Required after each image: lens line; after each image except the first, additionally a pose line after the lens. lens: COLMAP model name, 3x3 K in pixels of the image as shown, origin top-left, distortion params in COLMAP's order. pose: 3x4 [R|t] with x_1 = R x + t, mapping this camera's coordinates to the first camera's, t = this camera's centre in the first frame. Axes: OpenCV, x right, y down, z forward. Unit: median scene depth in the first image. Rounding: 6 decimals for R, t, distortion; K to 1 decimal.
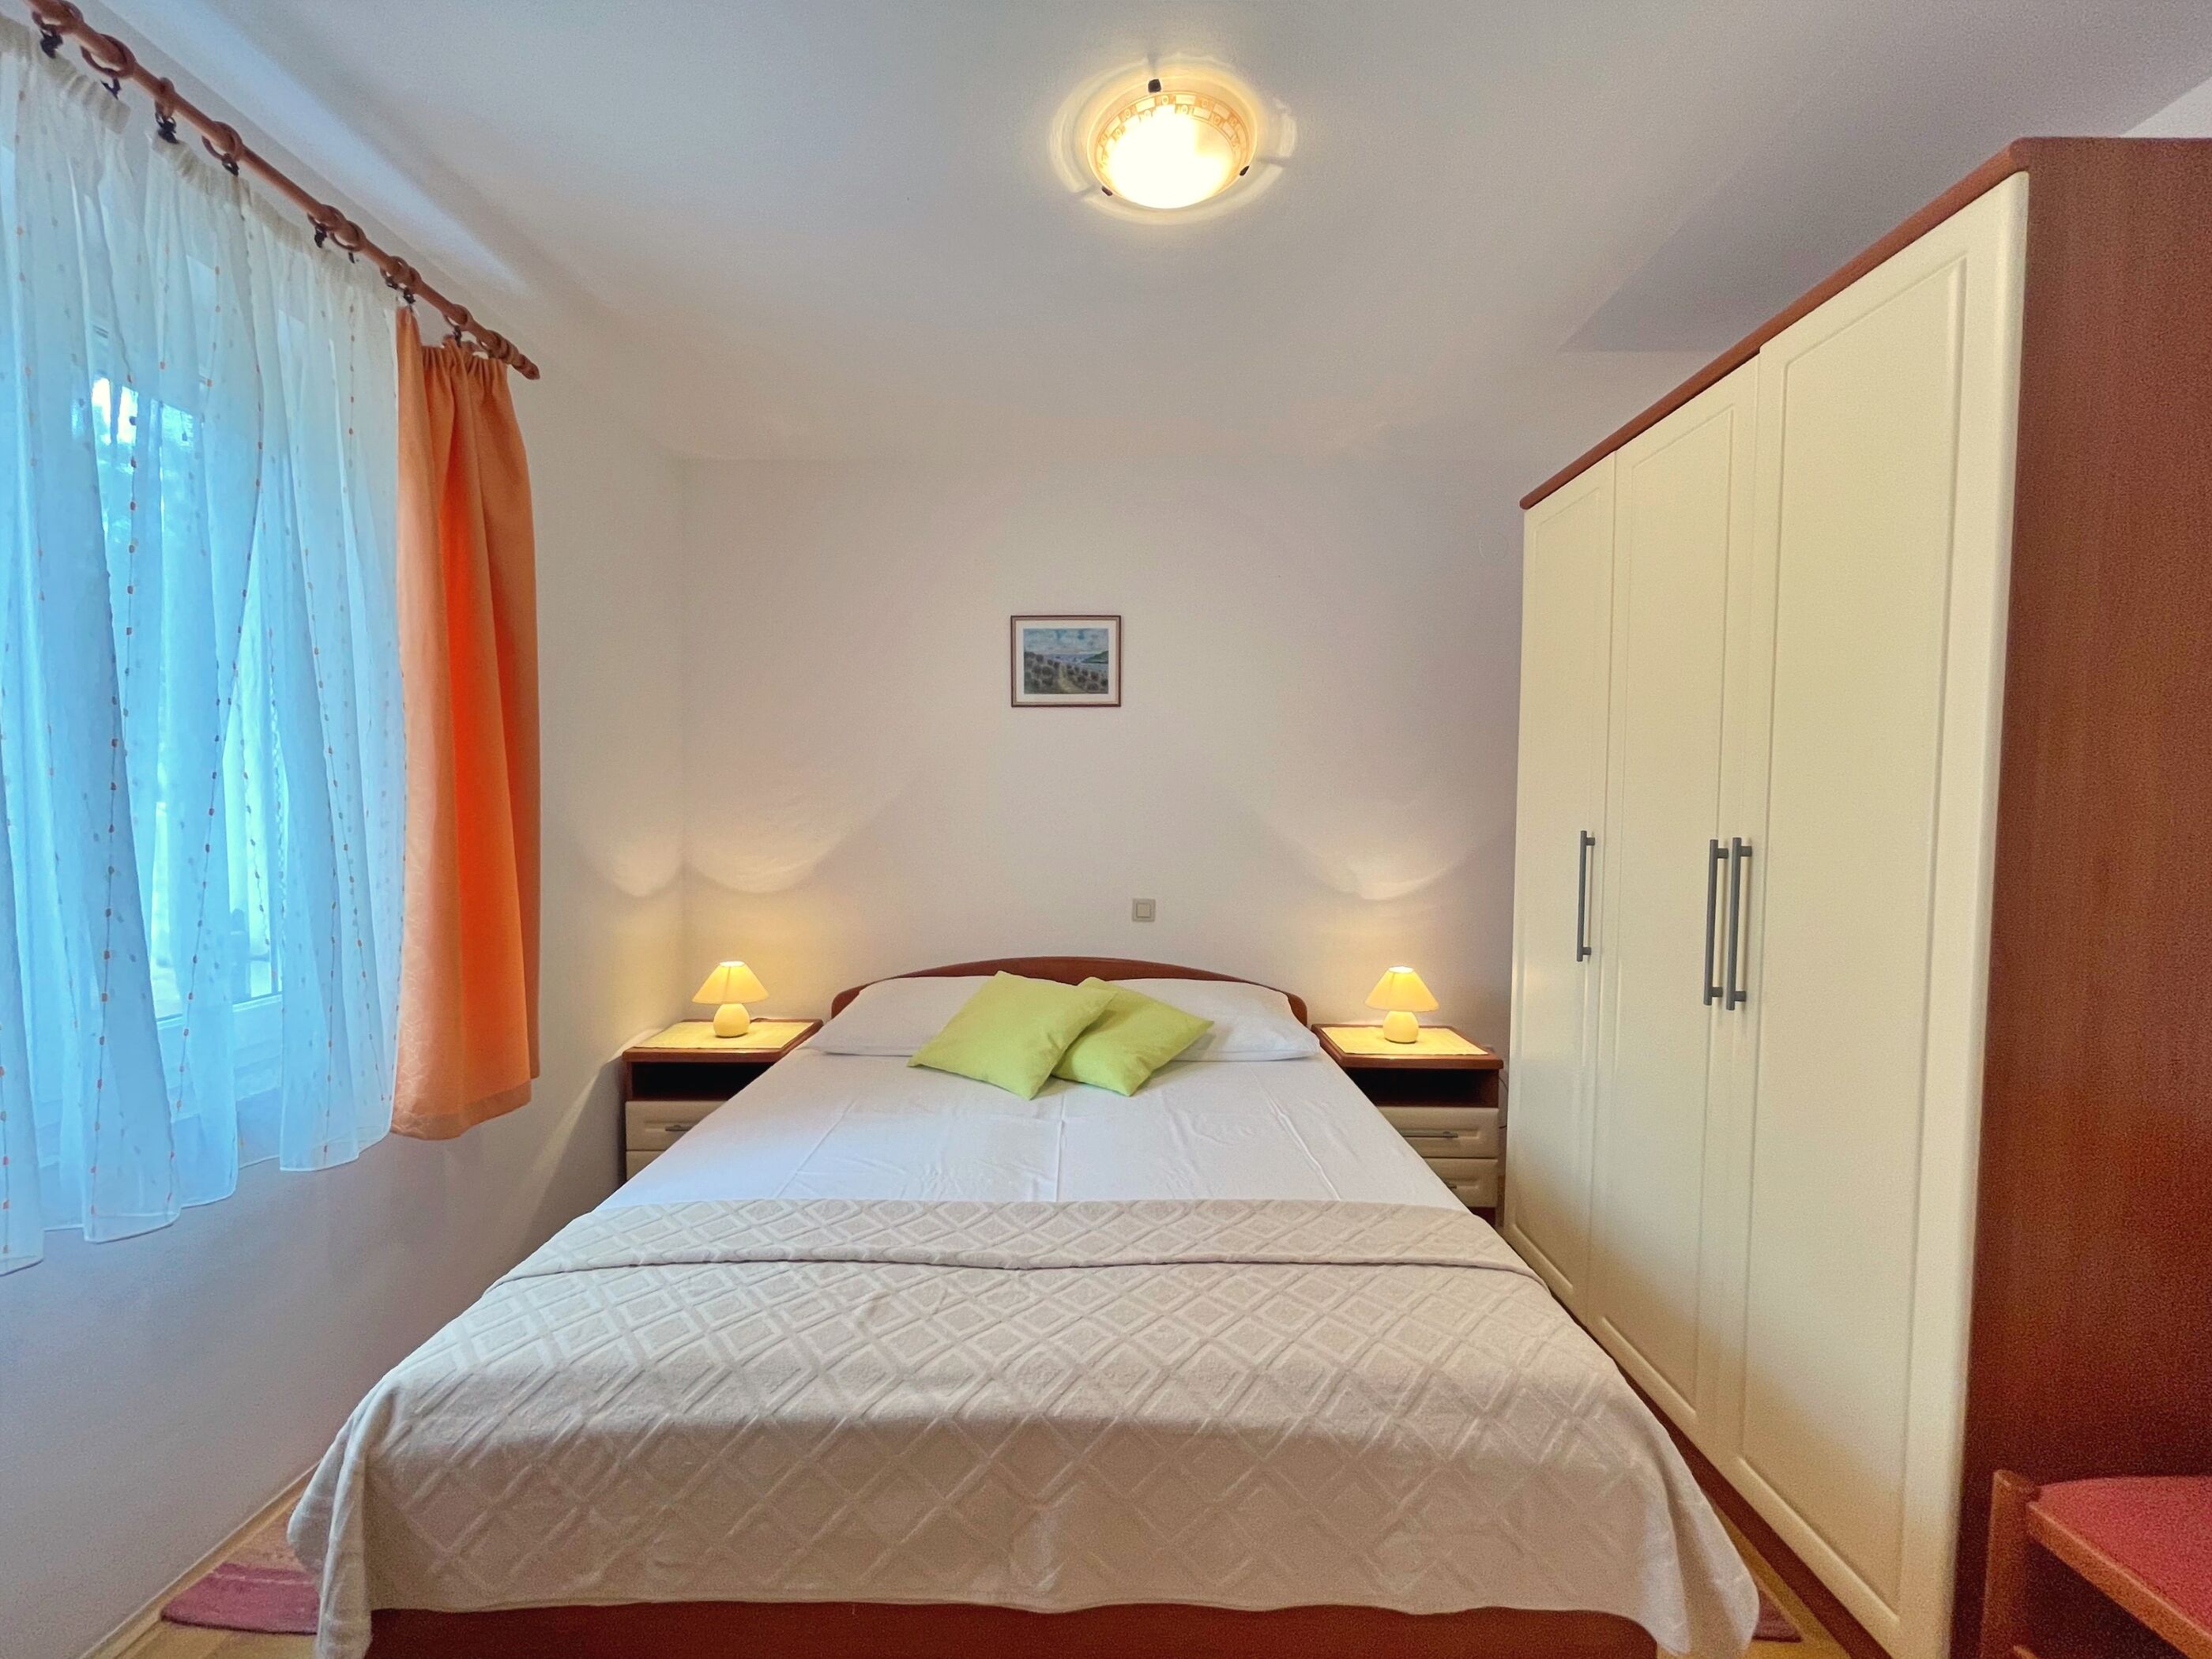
lens RADIAL K [[921.2, 0, 1112.5], [0, 921.2, 840.3], [0, 0, 1]] dist [0.005701, -0.000487]
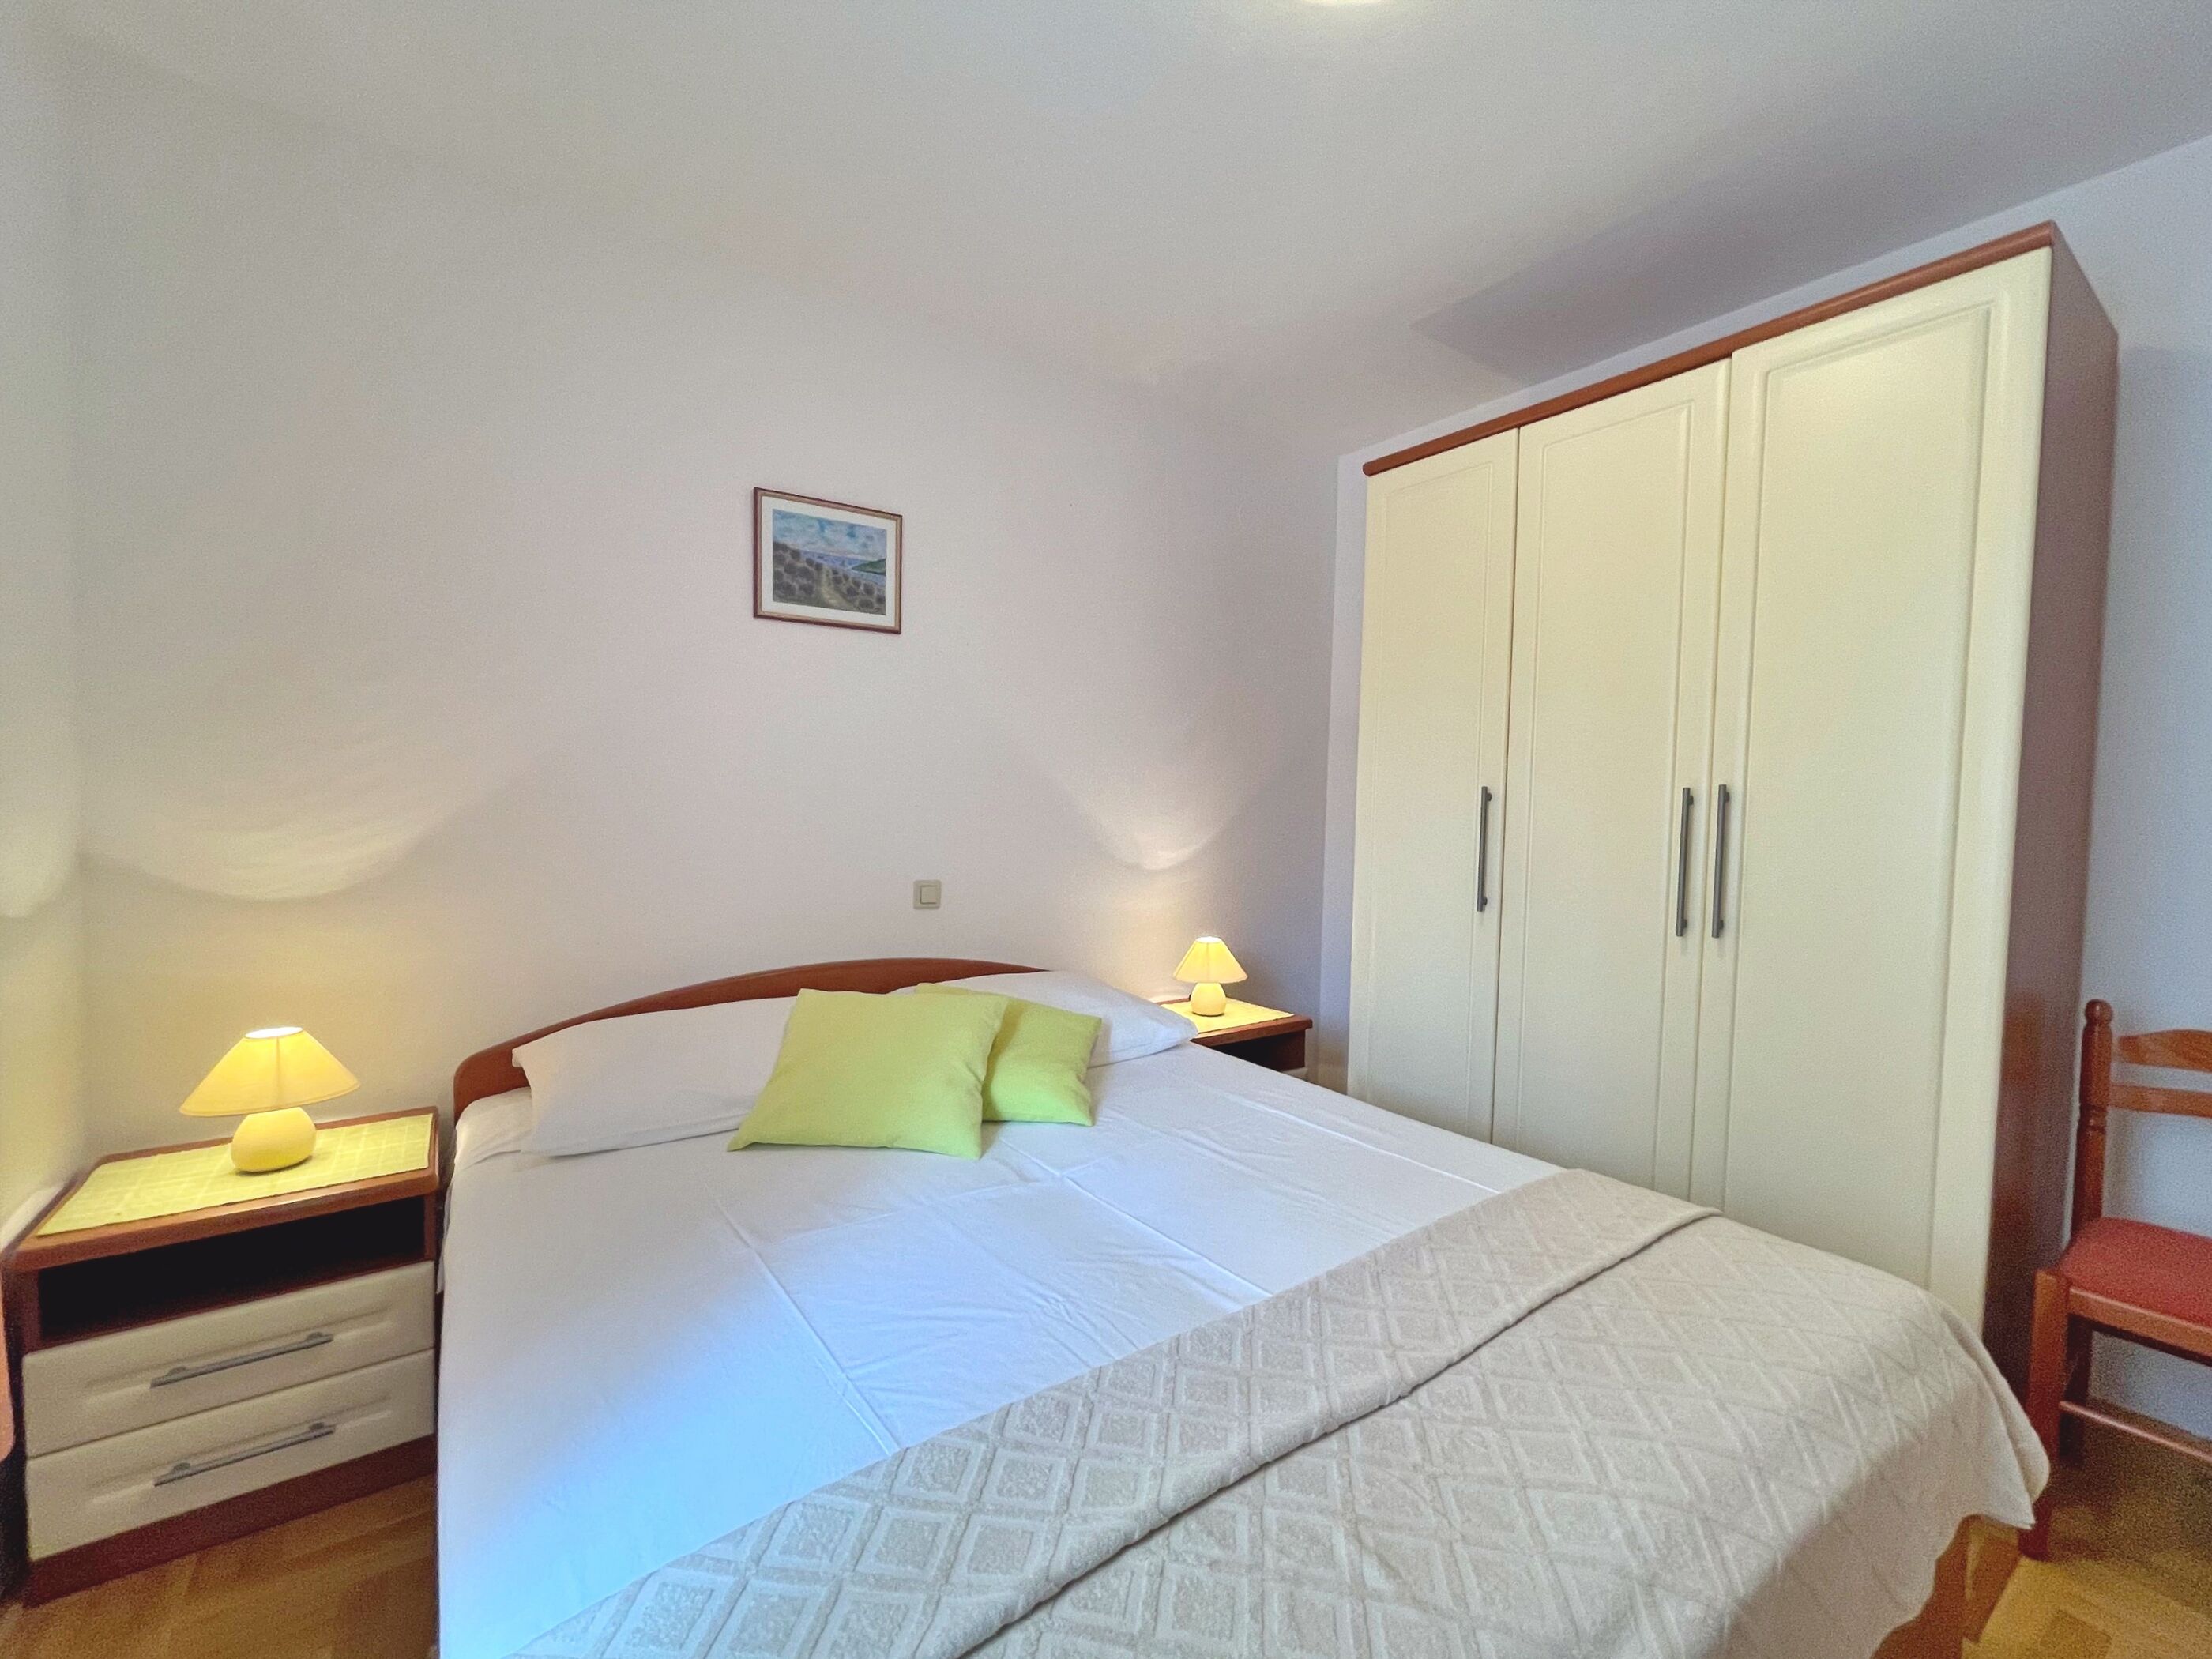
lens RADIAL K [[921.2, 0, 1112.5], [0, 921.2, 840.3], [0, 0, 1]] dist [0.005701, -0.000487]
pose [[0.815316, -0.018207, 0.578729, -0.300001], [0.012920, 0.999829, 0.013253, 0.021184], [-0.578872, -0.003328, 0.815412, 0.263129]]
